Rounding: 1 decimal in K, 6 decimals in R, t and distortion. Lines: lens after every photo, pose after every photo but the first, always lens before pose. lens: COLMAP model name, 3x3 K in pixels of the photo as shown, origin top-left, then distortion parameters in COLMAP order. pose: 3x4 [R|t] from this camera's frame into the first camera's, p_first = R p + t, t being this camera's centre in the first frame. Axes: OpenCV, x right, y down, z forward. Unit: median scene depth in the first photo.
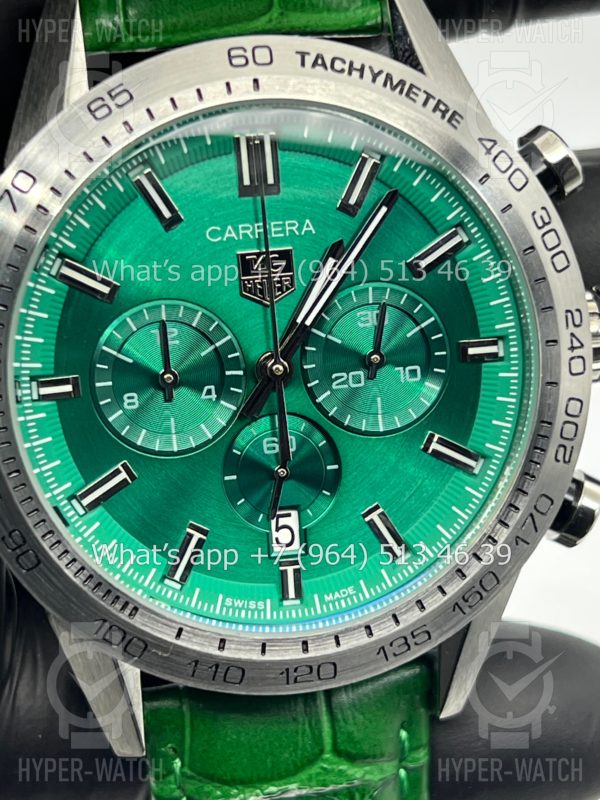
lens RADIAL K [[1946.3, 0, 294.2], [0, 1946.3, 394.6], [0, 0, 1]] dist [0.263035, 0.000000]
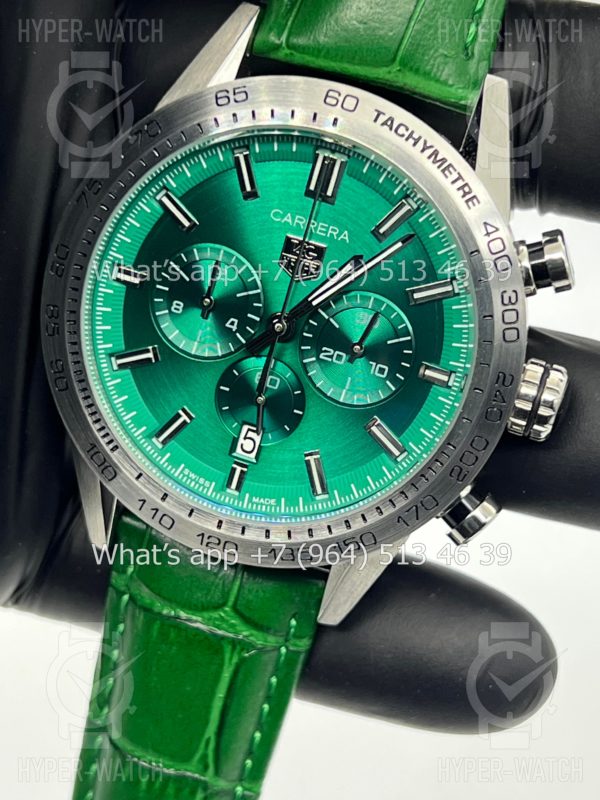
lens RADIAL K [[1946.3, 0, 300.2], [0, 1946.3, 400.9], [0, 0, 1]] dist [0.263035, 0.000000]
pose [[0.875788, 0.395986, -0.276026, 0.387002], [-0.377432, 0.918256, 0.119794, -0.129965], [0.300900, -0.000733, 0.953656, -0.263522]]
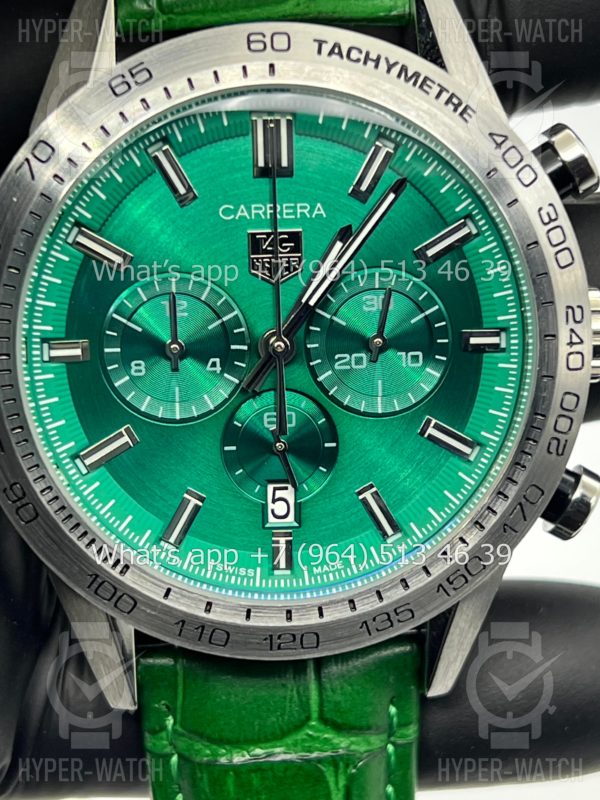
lens RADIAL K [[1946.3, 0, 298.7], [0, 1946.3, 397.7], [0, 0, 1]] dist [0.263035, 0.000000]
pose [[0.993860, 0.063481, -0.090628, 0.095903], [-0.062955, 0.997979, 0.008653, 0.004537], [0.090994, -0.002894, 0.995847, -0.028641]]
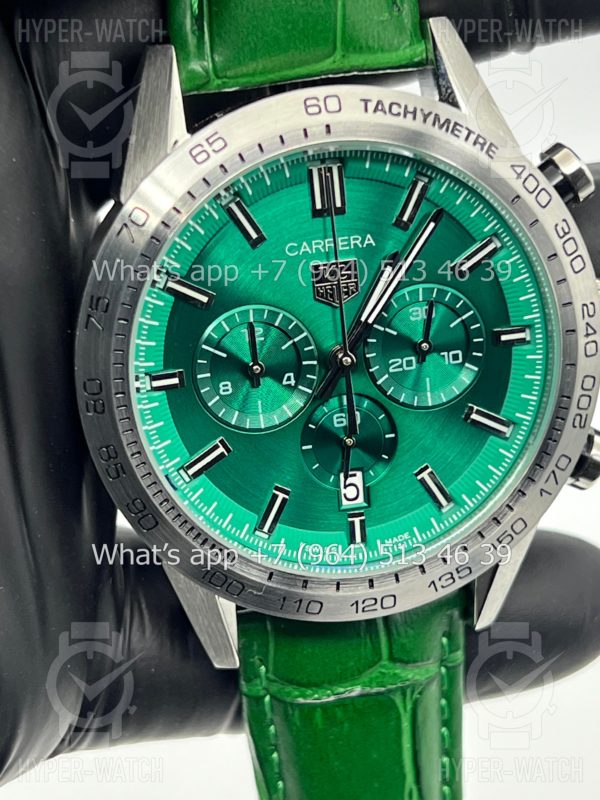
lens RADIAL K [[1946.3, 0, 297.2], [0, 1946.3, 401.3], [0, 0, 1]] dist [0.263035, 0.000000]
pose [[0.999529, -0.018173, 0.024730, -0.068659], [0.015005, 0.992320, 0.122783, -0.135566], [-0.026771, -0.122354, 0.992125, -0.204036]]
